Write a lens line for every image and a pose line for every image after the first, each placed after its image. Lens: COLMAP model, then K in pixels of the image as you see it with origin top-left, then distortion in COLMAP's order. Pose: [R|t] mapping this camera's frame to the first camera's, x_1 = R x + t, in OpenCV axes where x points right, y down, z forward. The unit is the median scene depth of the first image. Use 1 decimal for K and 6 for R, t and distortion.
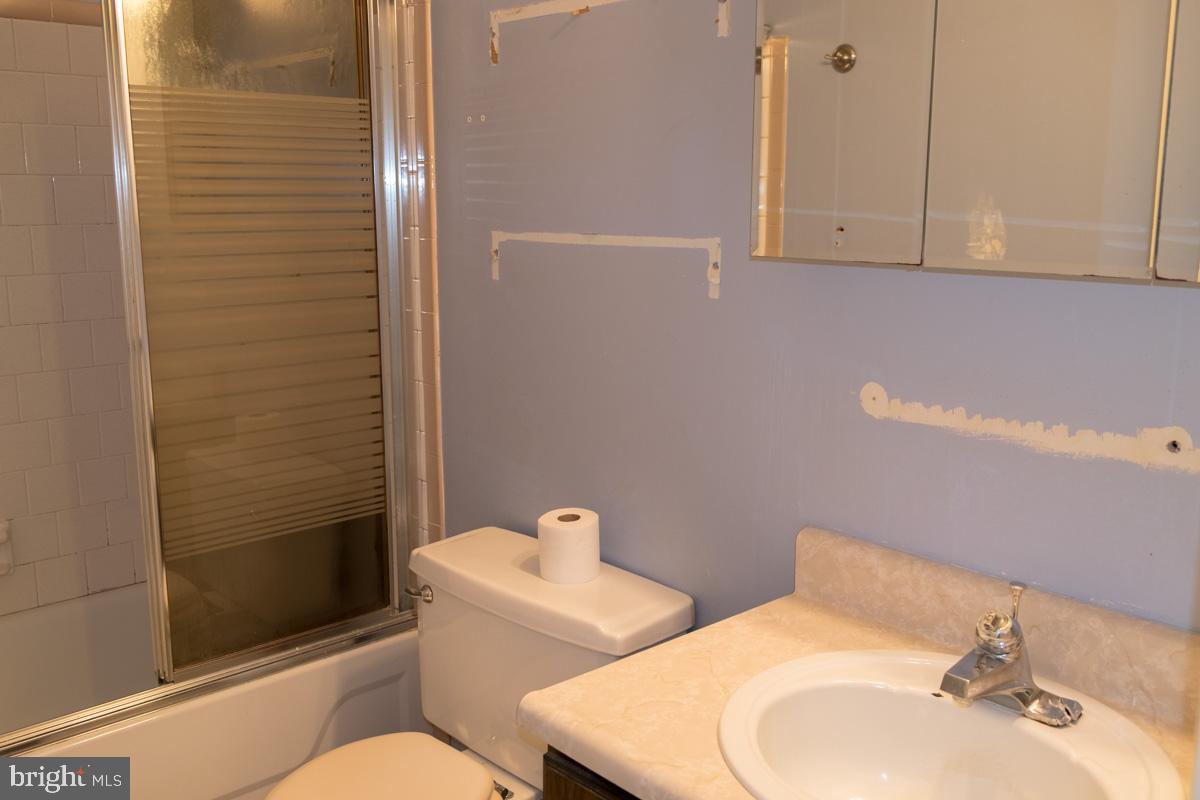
lens RADIAL K [[1071.8, 0, 610.3], [0, 1071.8, 399.3], [0, 0, 1]] dist [-0.002934, -0.005163]
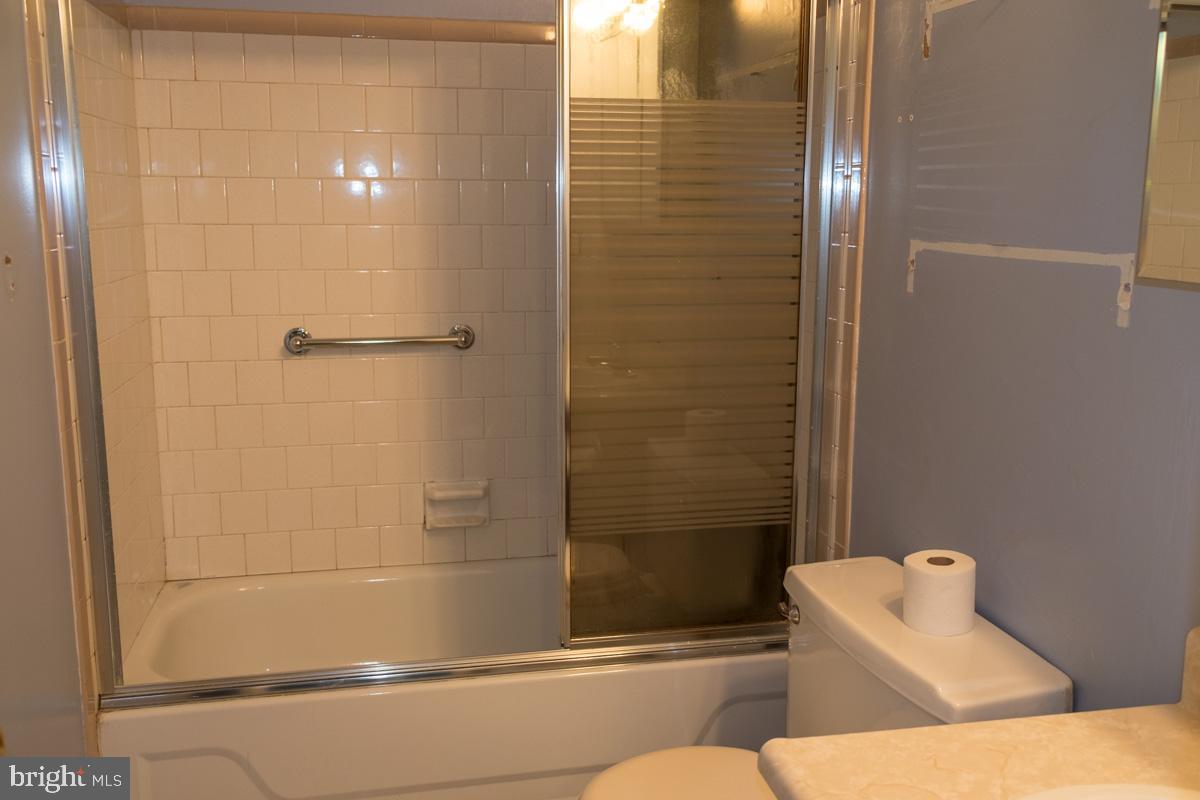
lens RADIAL K [[1071.8, 0, 601.9], [0, 1071.8, 398.2], [0, 0, 1]] dist [-0.002934, -0.005163]
pose [[0.858346, 0.098048, -0.503616, 0.140688], [-0.101292, 0.994635, 0.021005, -0.013314], [0.502973, 0.032983, 0.863672, 0.072348]]
